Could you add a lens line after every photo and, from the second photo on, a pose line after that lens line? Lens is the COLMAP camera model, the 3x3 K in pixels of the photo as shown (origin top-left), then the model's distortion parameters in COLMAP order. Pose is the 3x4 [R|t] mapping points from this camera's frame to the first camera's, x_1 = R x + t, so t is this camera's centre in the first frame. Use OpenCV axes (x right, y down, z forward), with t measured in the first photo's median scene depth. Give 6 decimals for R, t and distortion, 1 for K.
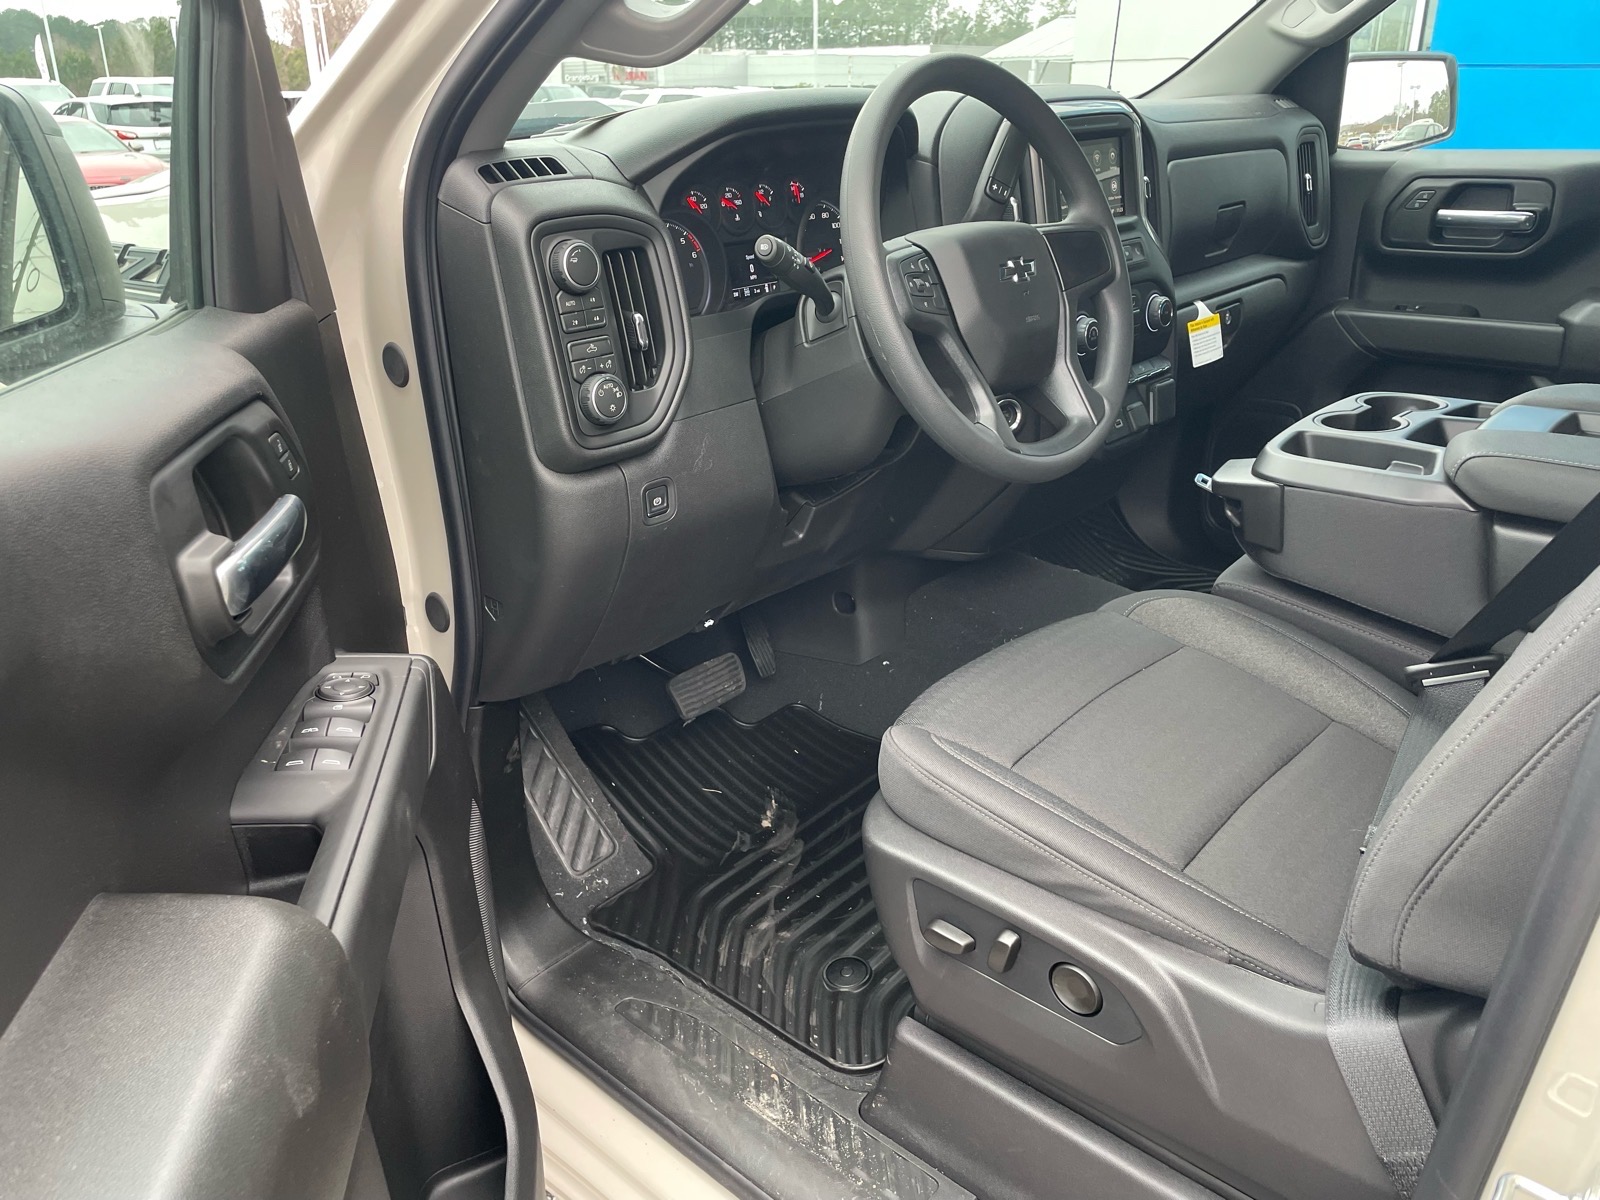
lens RADIAL K [[1215.6, 0, 802.6], [0, 1215.6, 600.8], [0, 0, 1]] dist [0.064651, -0.074699]
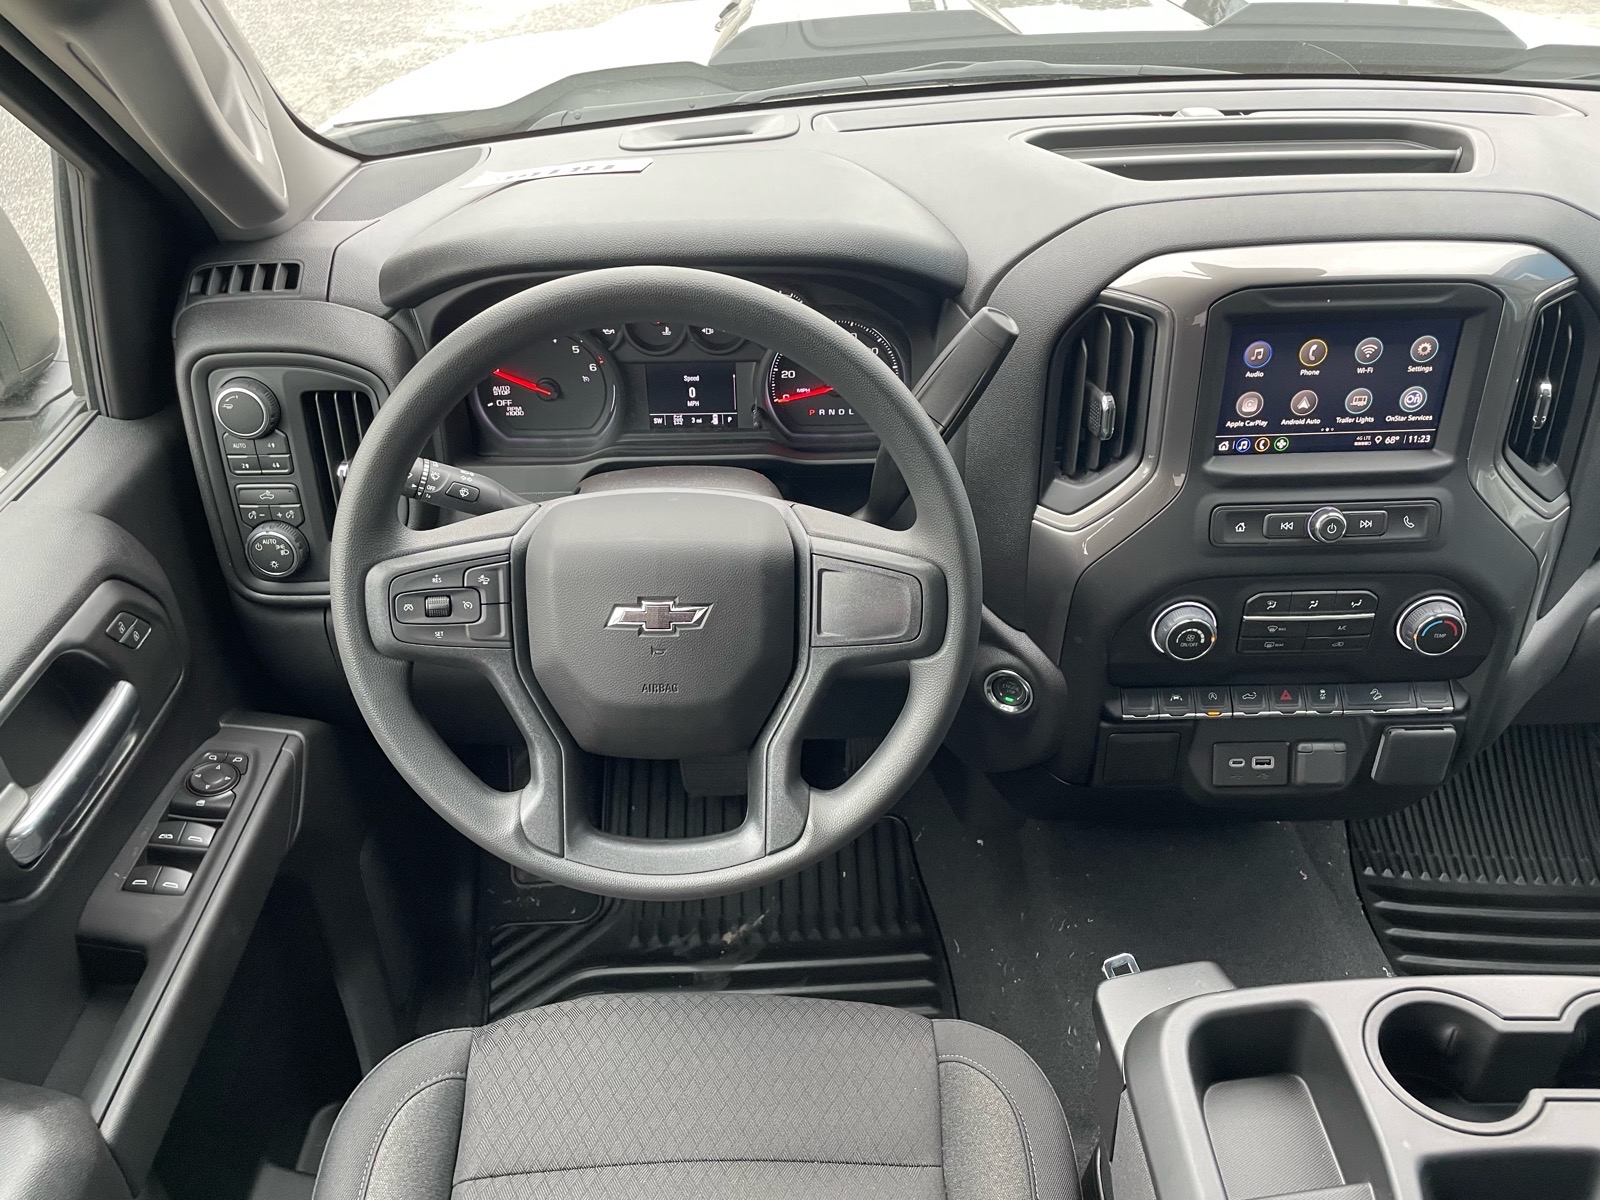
lens RADIAL K [[1215.6, 0, 792.4], [0, 1215.6, 608.8], [0, 0, 1]] dist [0.064651, -0.074699]
pose [[0.686143, 0.439623, -0.579603, 0.501849], [-0.284274, 0.895424, 0.342641, -0.429320], [0.669624, -0.070335, 0.739363, 0.468087]]
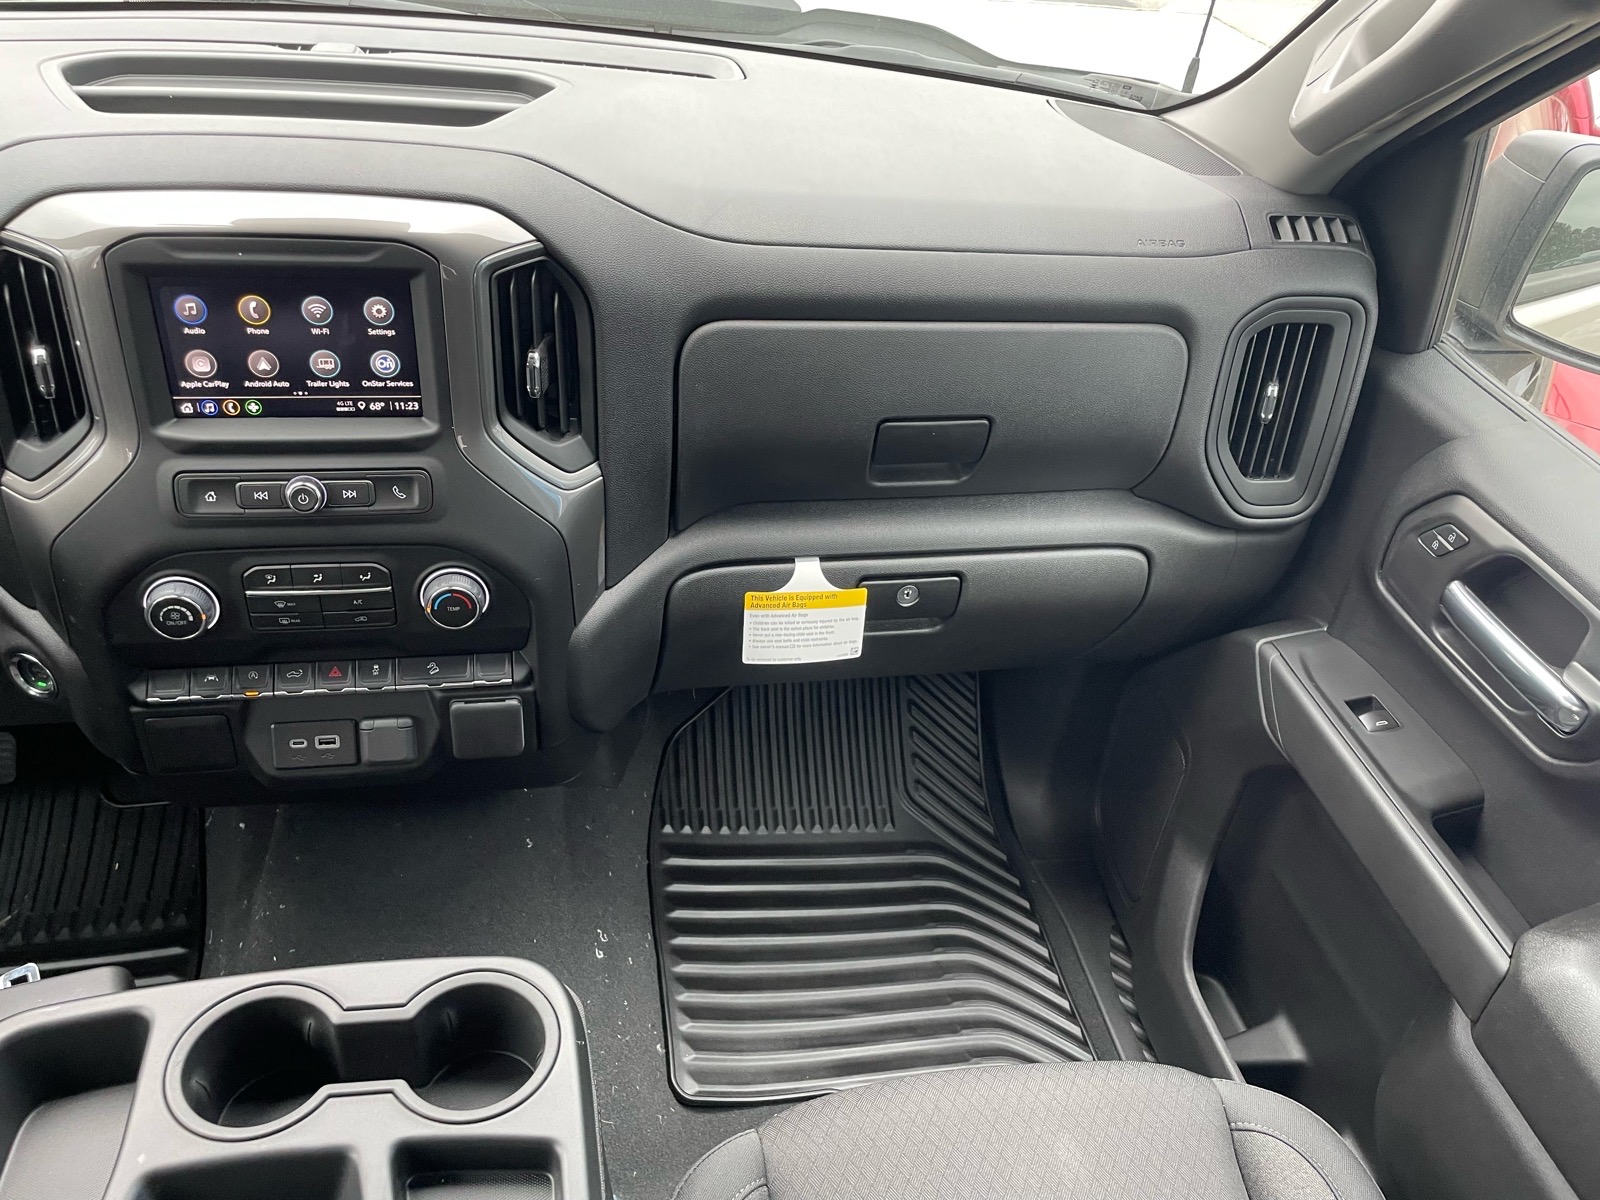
lens RADIAL K [[1215.6, 0, 796.2], [0, 1215.6, 609.4], [0, 0, 1]] dist [0.064651, -0.074699]
pose [[0.790005, 0.450749, -0.415593, 0.780983], [-0.338009, 0.885740, 0.318143, -0.557136], [0.511509, -0.110860, 0.852096, 0.742463]]
